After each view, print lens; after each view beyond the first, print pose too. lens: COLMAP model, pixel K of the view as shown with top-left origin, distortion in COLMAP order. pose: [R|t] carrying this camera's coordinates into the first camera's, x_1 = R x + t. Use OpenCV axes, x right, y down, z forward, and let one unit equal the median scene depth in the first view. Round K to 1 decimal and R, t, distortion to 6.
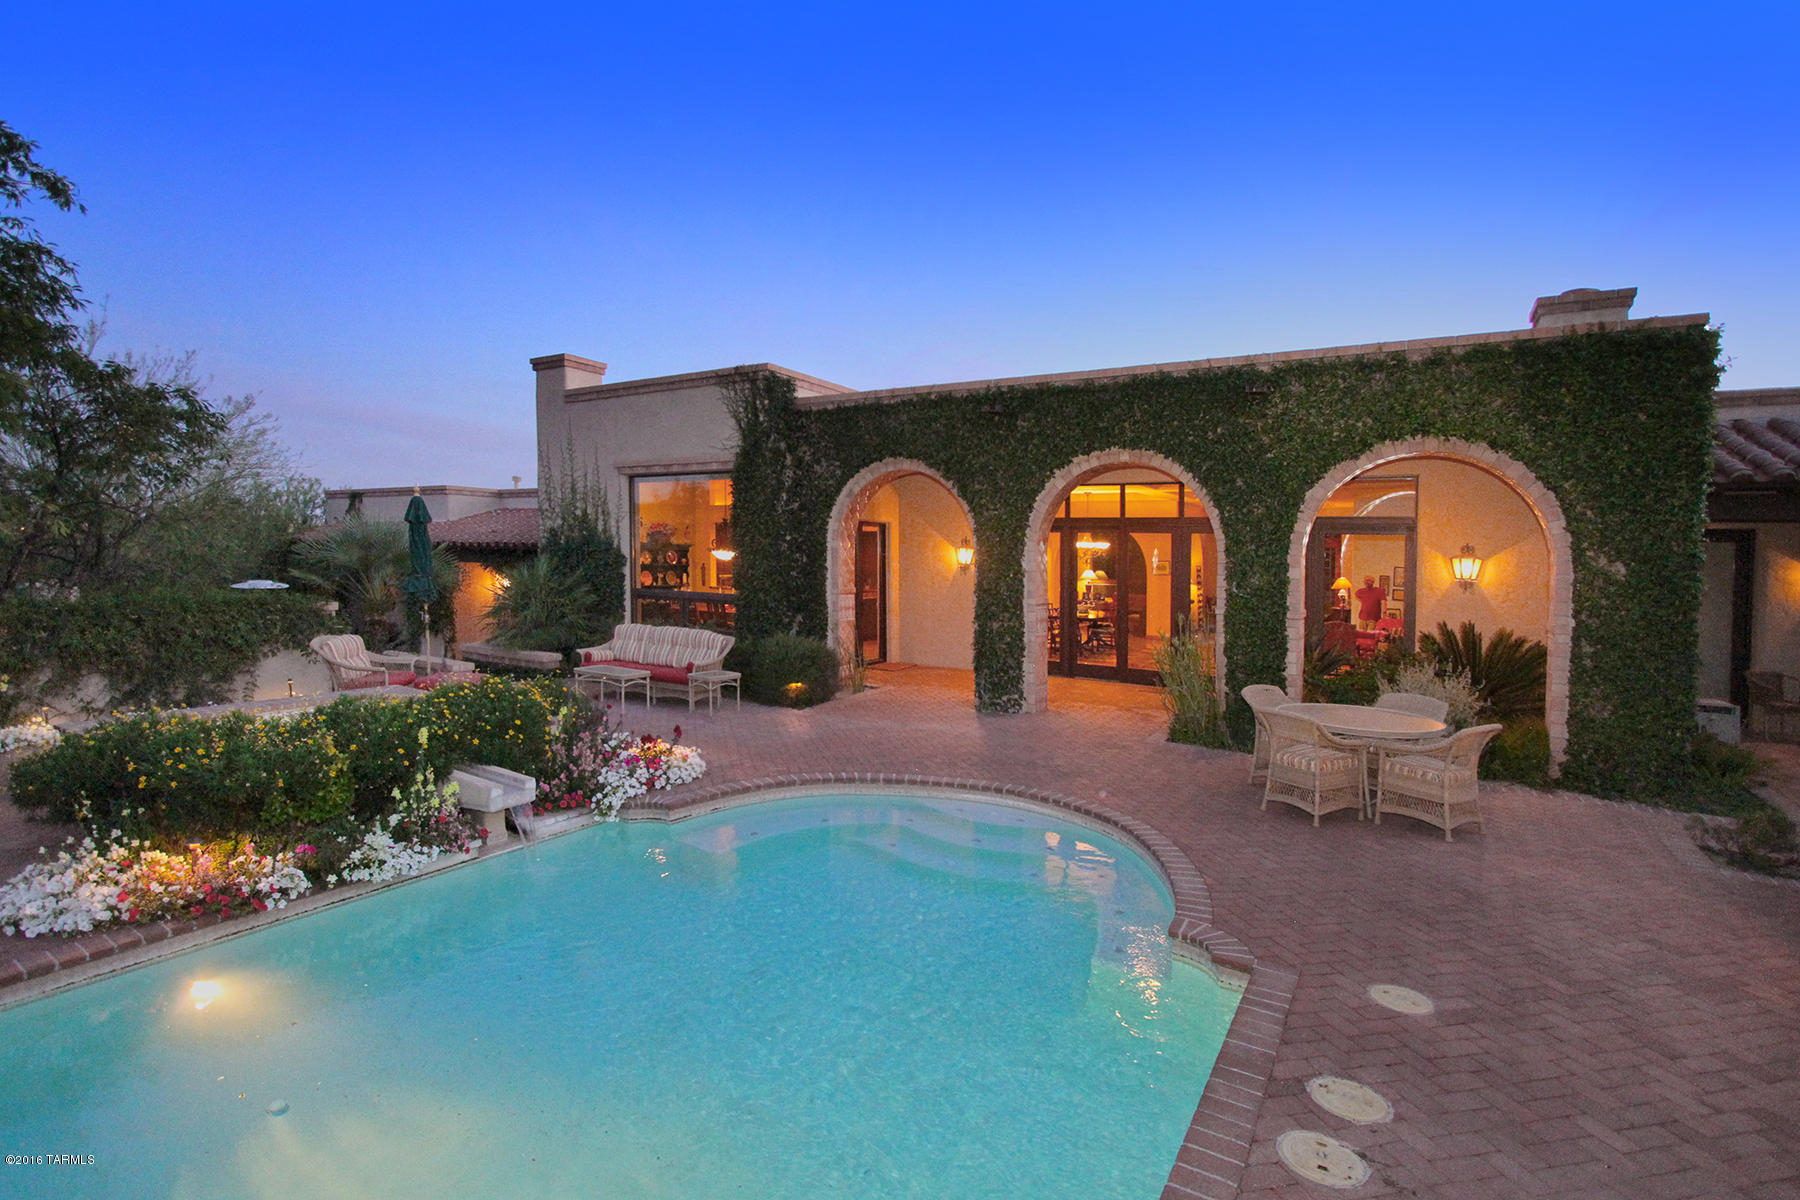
lens RADIAL K [[872.9, 0, 853.4], [0, 872.9, 590.3], [0, 0, 1]] dist [-0.004571, 0.000043]
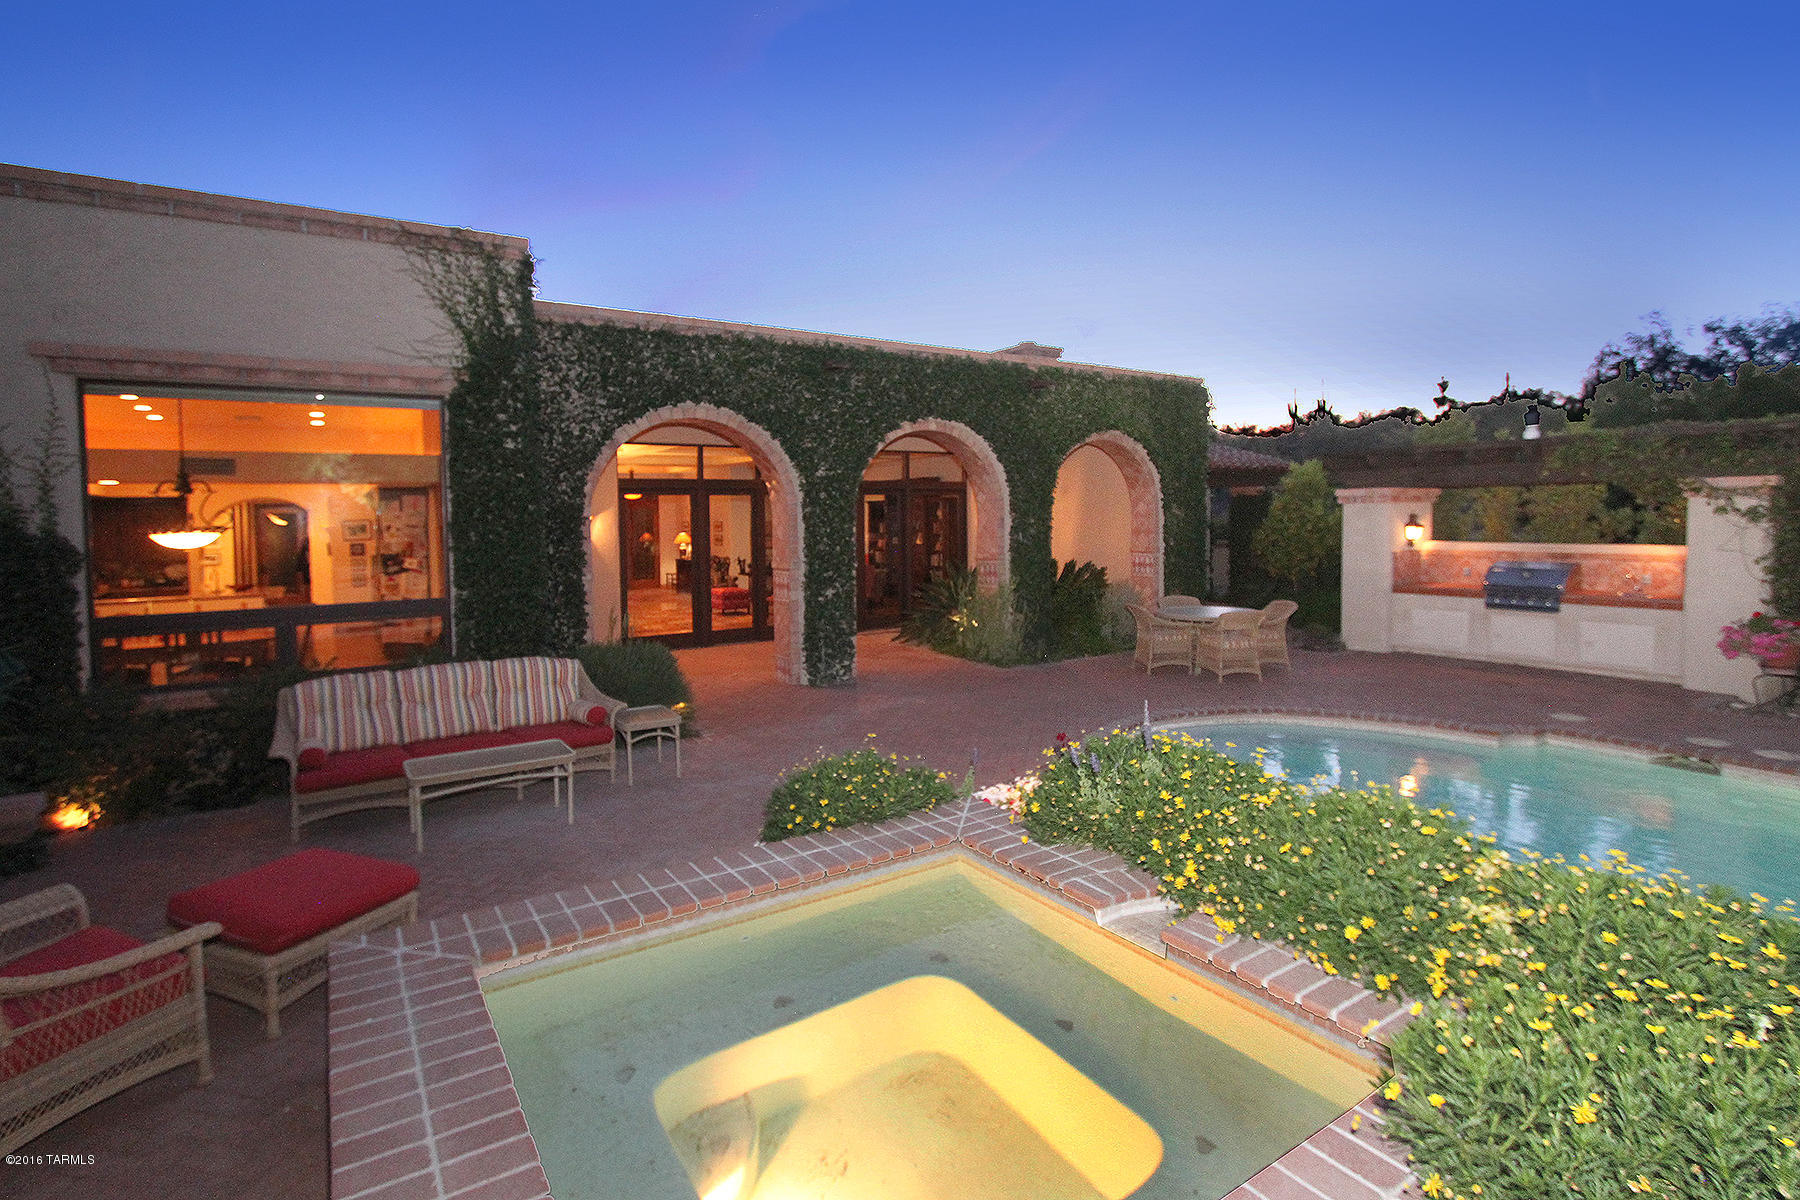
lens RADIAL K [[840.6, 0, 847.5], [0, 840.6, 544.8], [0, 0, 1]] dist [-0.002019, 0.000043]
pose [[0.425270, -0.057121, 0.903262, -0.567203], [0.064273, 0.997393, 0.032813, -0.034506], [-0.902782, 0.044101, 0.427832, 0.508501]]
